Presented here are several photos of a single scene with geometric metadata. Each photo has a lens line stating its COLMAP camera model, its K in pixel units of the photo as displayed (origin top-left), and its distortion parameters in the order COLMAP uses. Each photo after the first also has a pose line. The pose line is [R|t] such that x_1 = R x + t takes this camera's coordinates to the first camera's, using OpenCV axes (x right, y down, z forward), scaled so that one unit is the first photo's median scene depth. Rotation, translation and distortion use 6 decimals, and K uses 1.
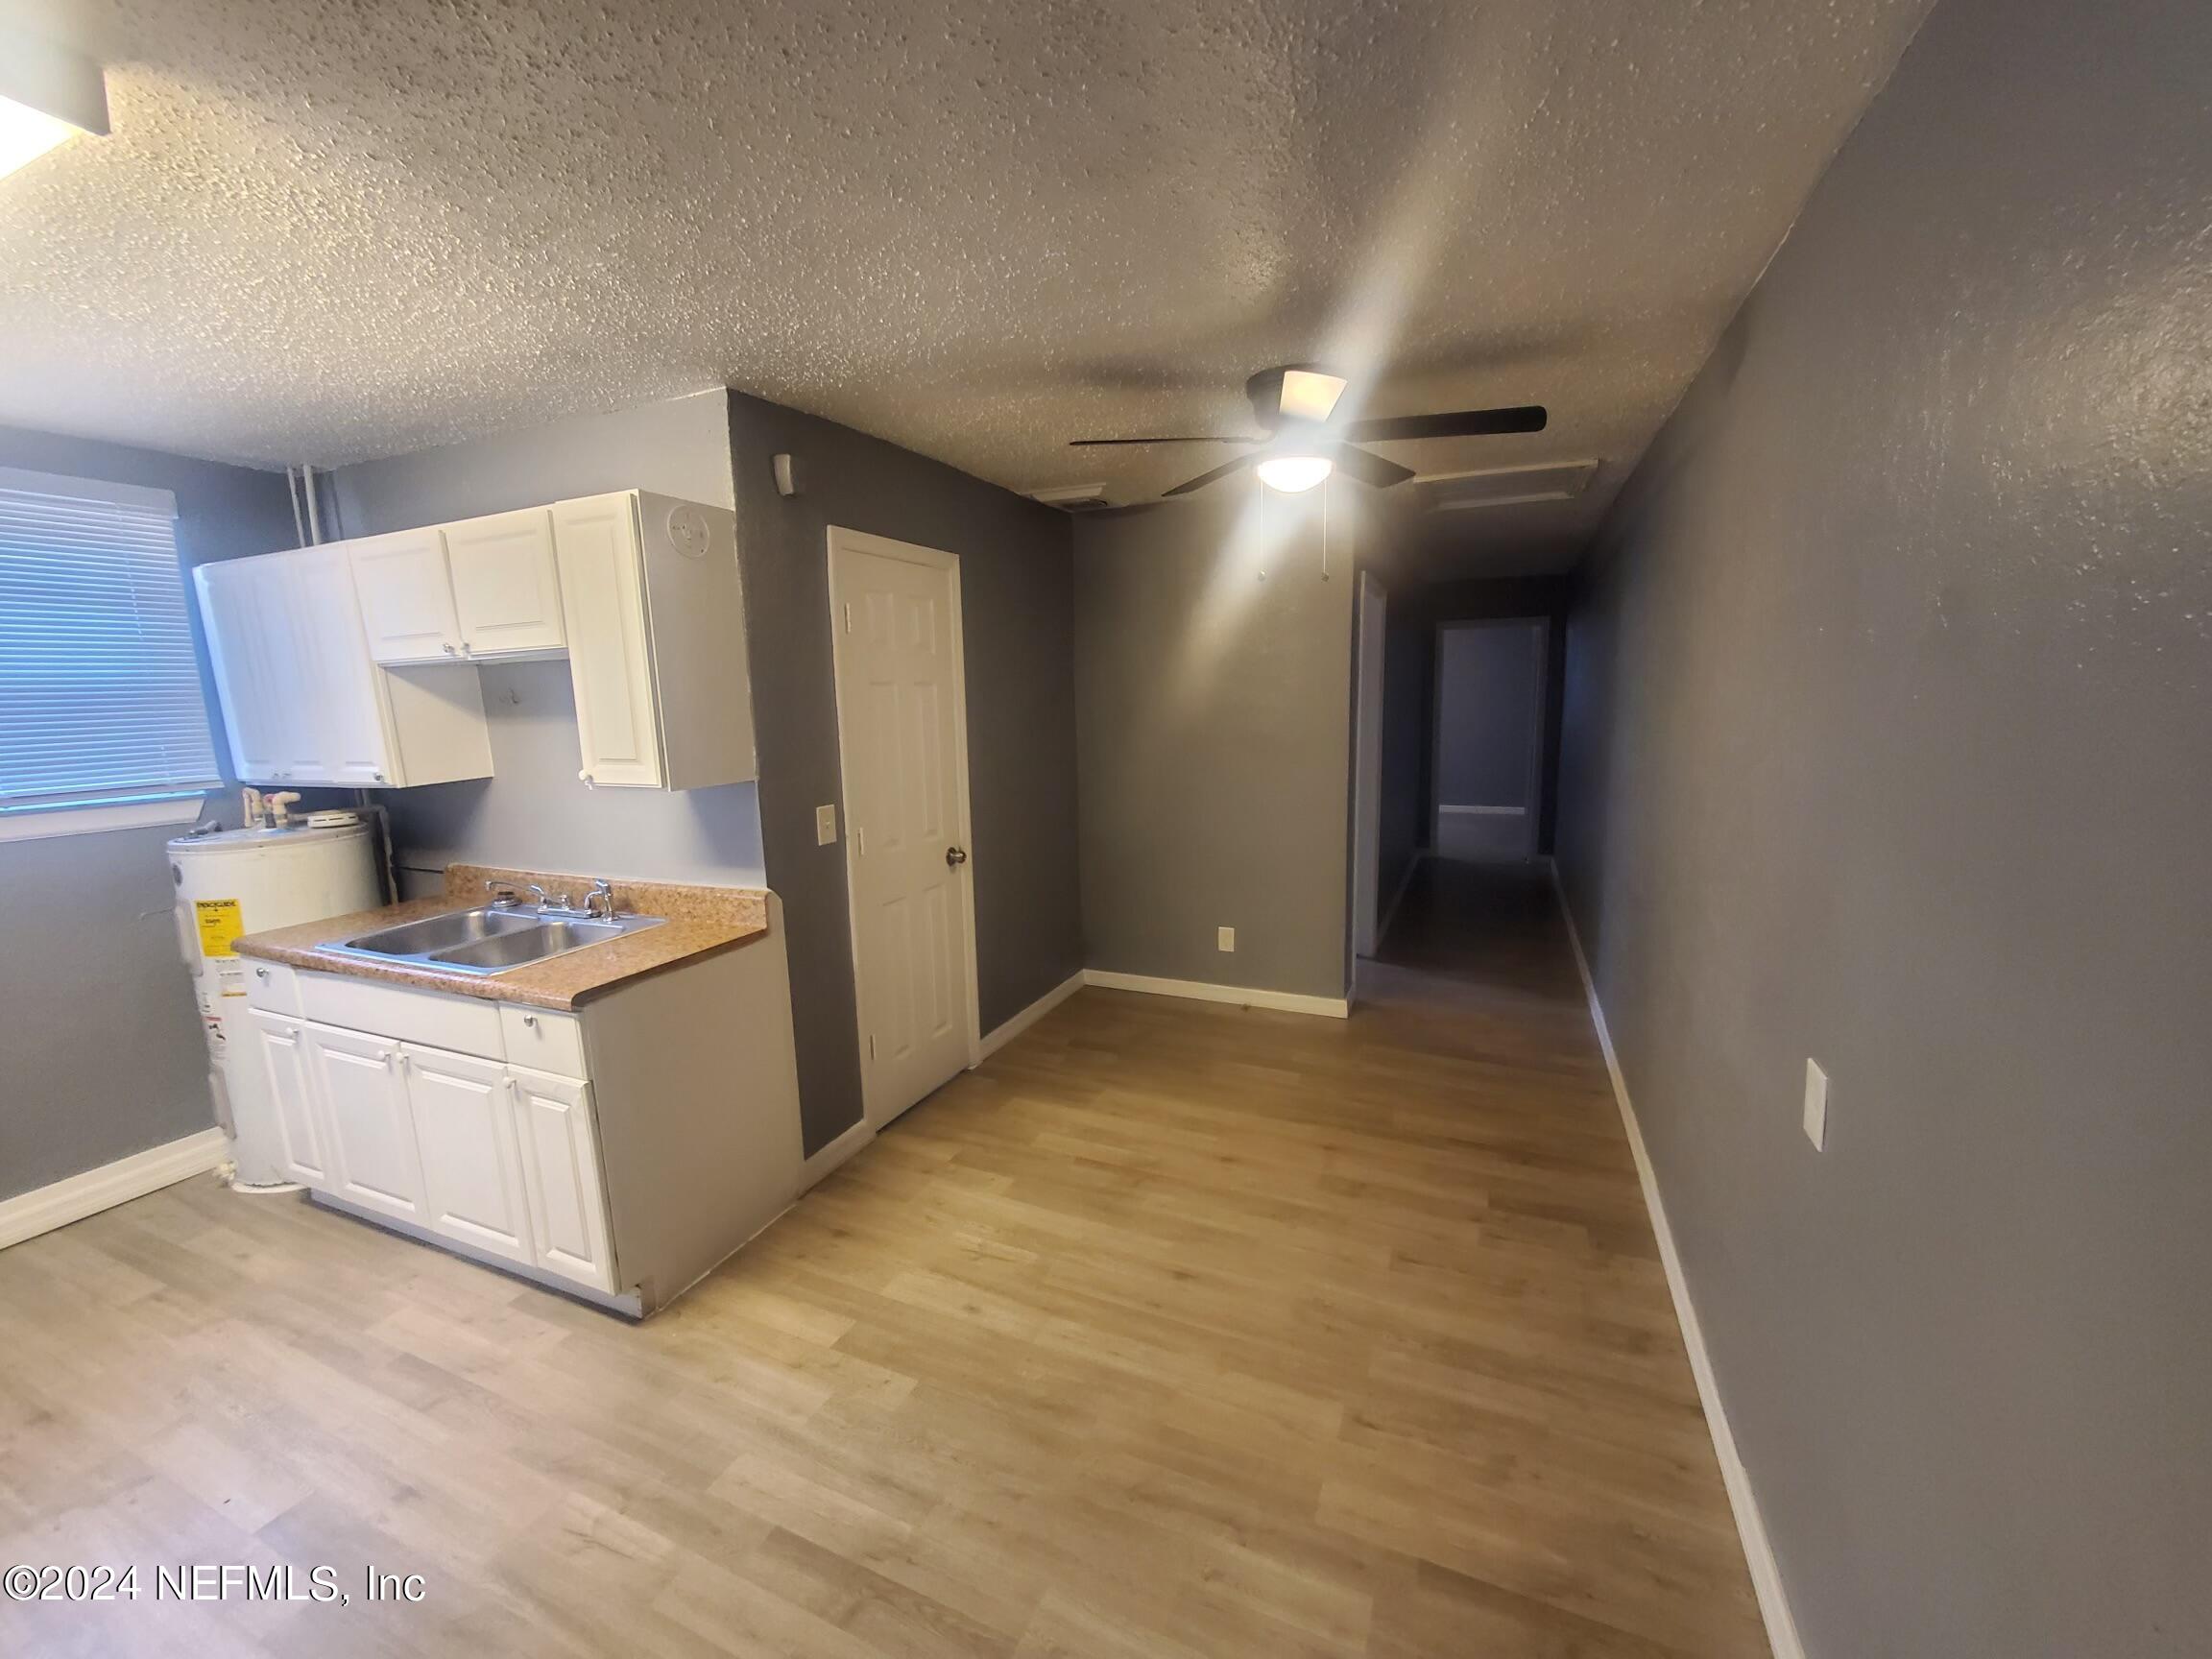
lens RADIAL K [[881.6, 0, 1104.1], [0, 881.6, 818.8], [0, 0, 1]] dist [0.000627, -0.000468]
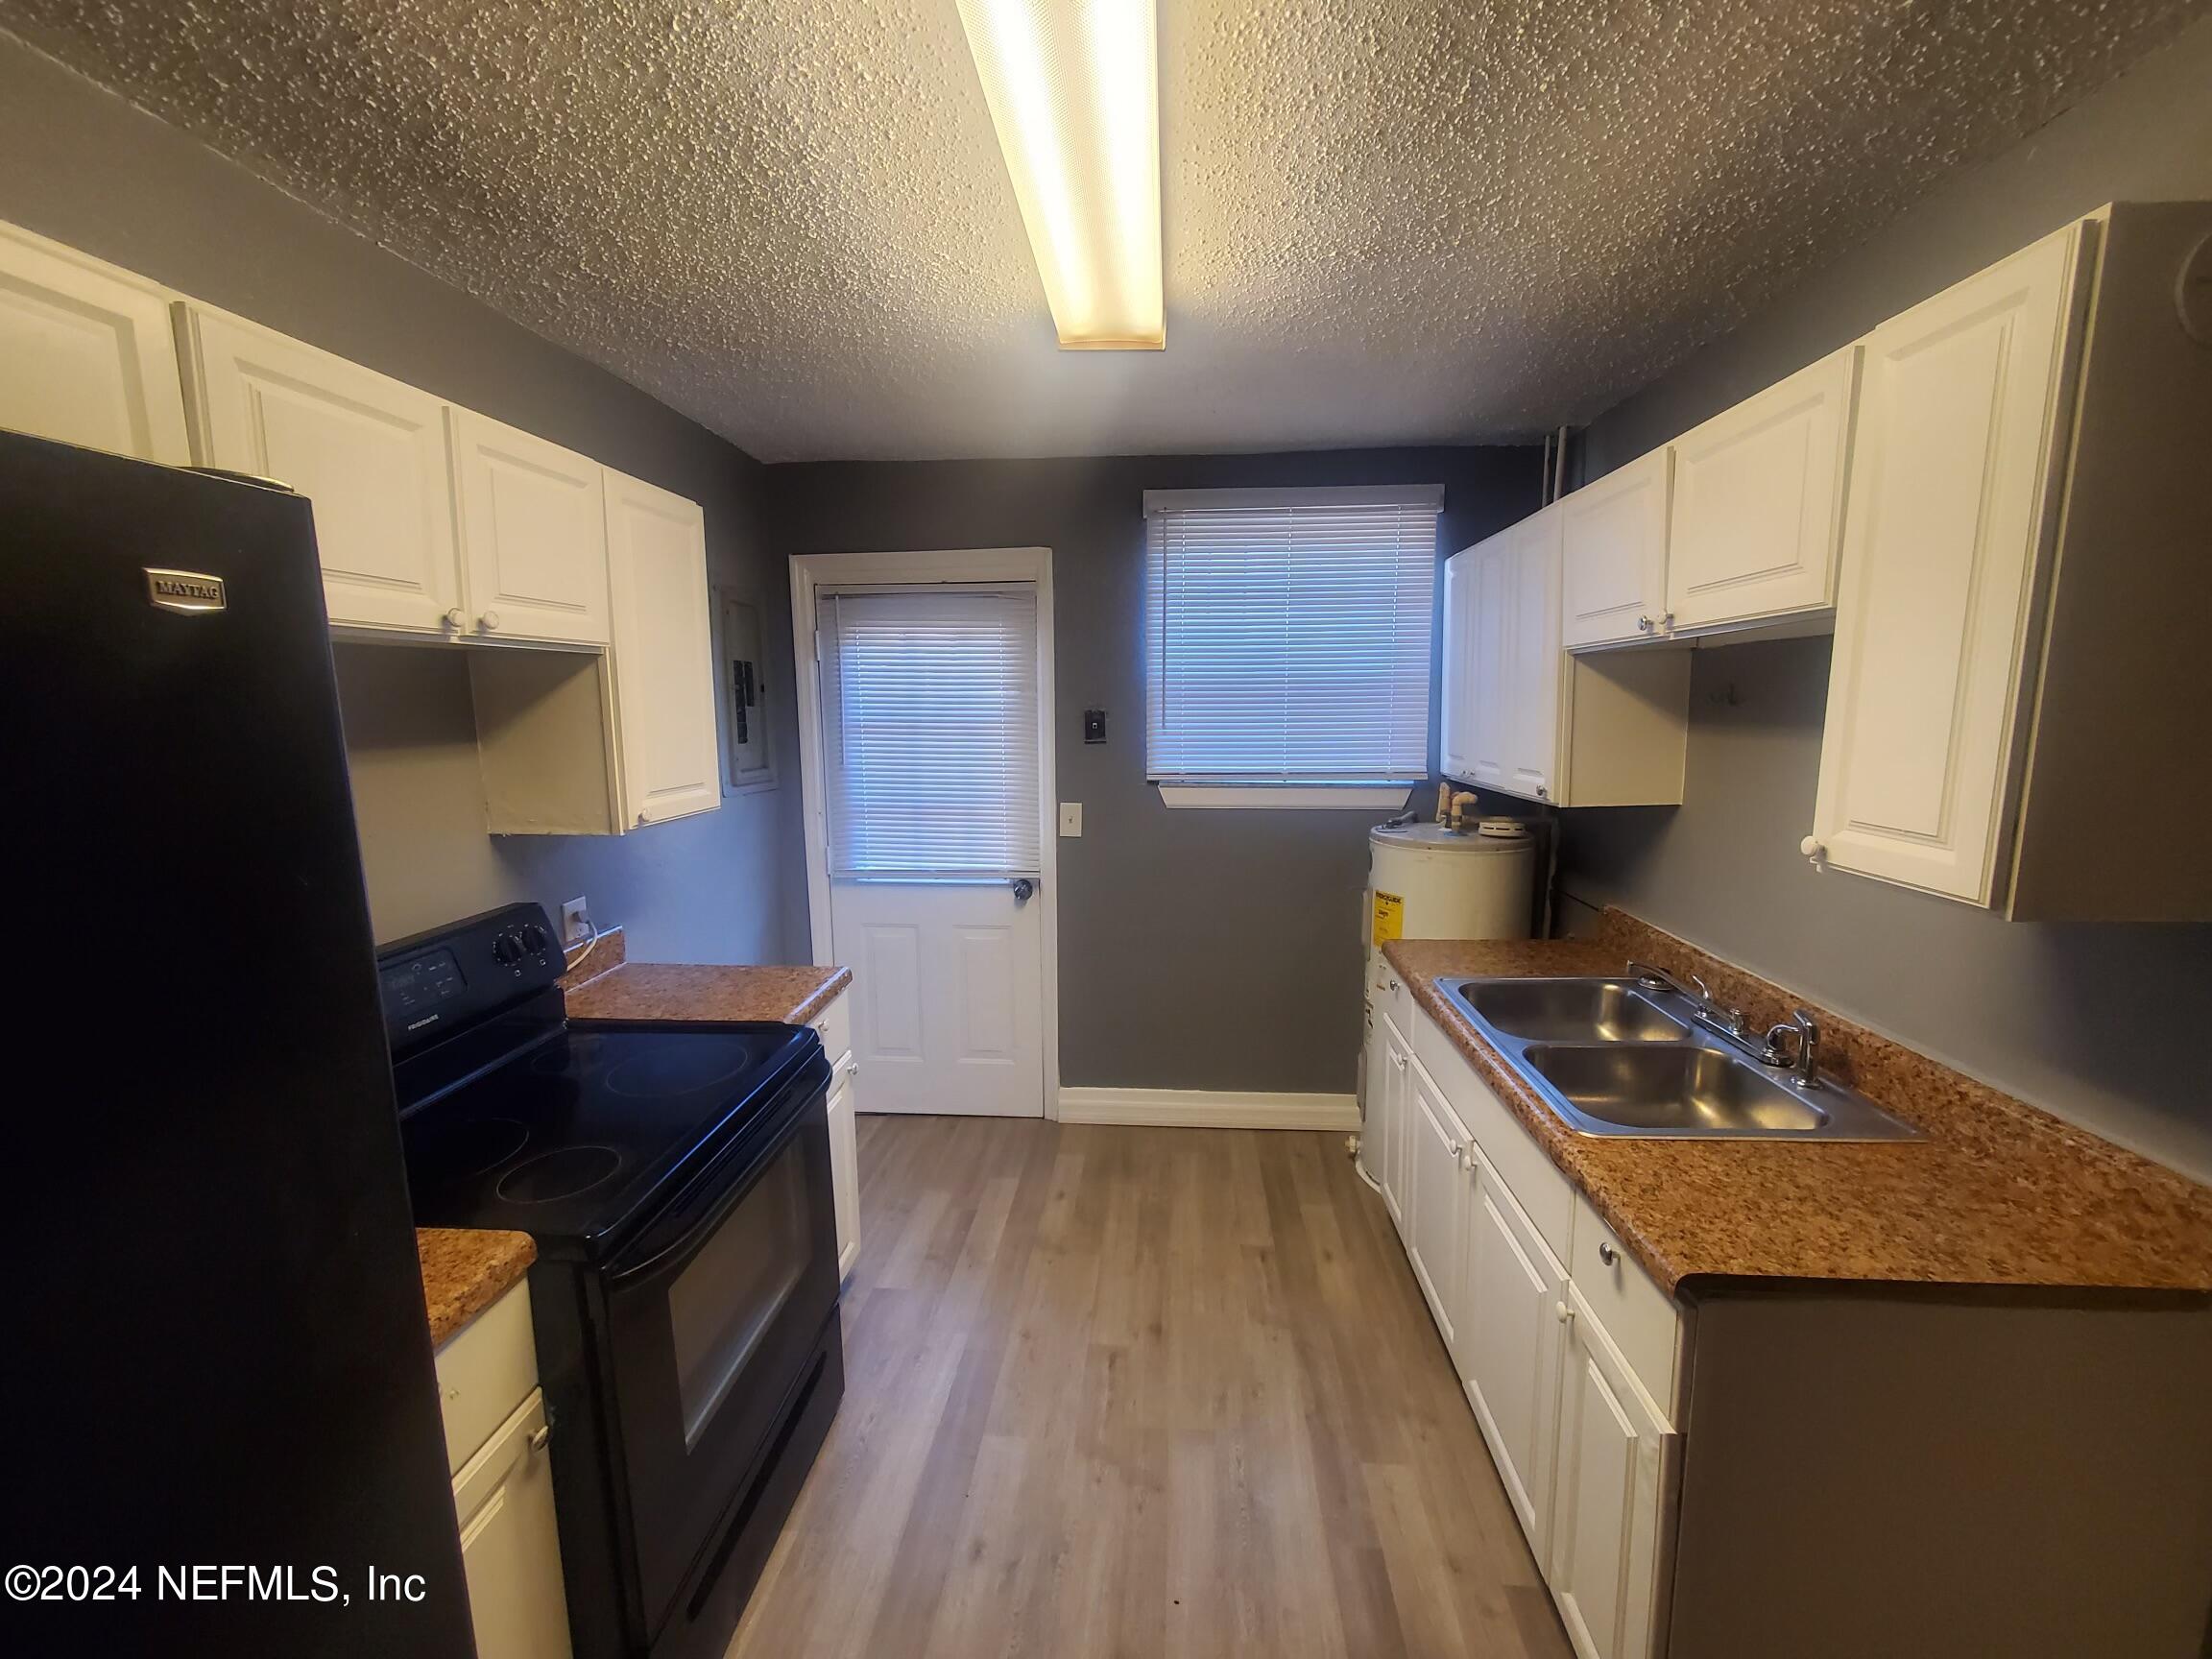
lens RADIAL K [[881.6, 0, 1121.3], [0, 881.6, 834.7], [0, 0, 1]] dist [0.000627, -0.000468]
pose [[0.351314, 0.165308, -0.921548, -0.207054], [-0.142707, 0.982243, 0.121793, -0.052244], [0.925318, 0.088724, 0.368667, 0.350907]]
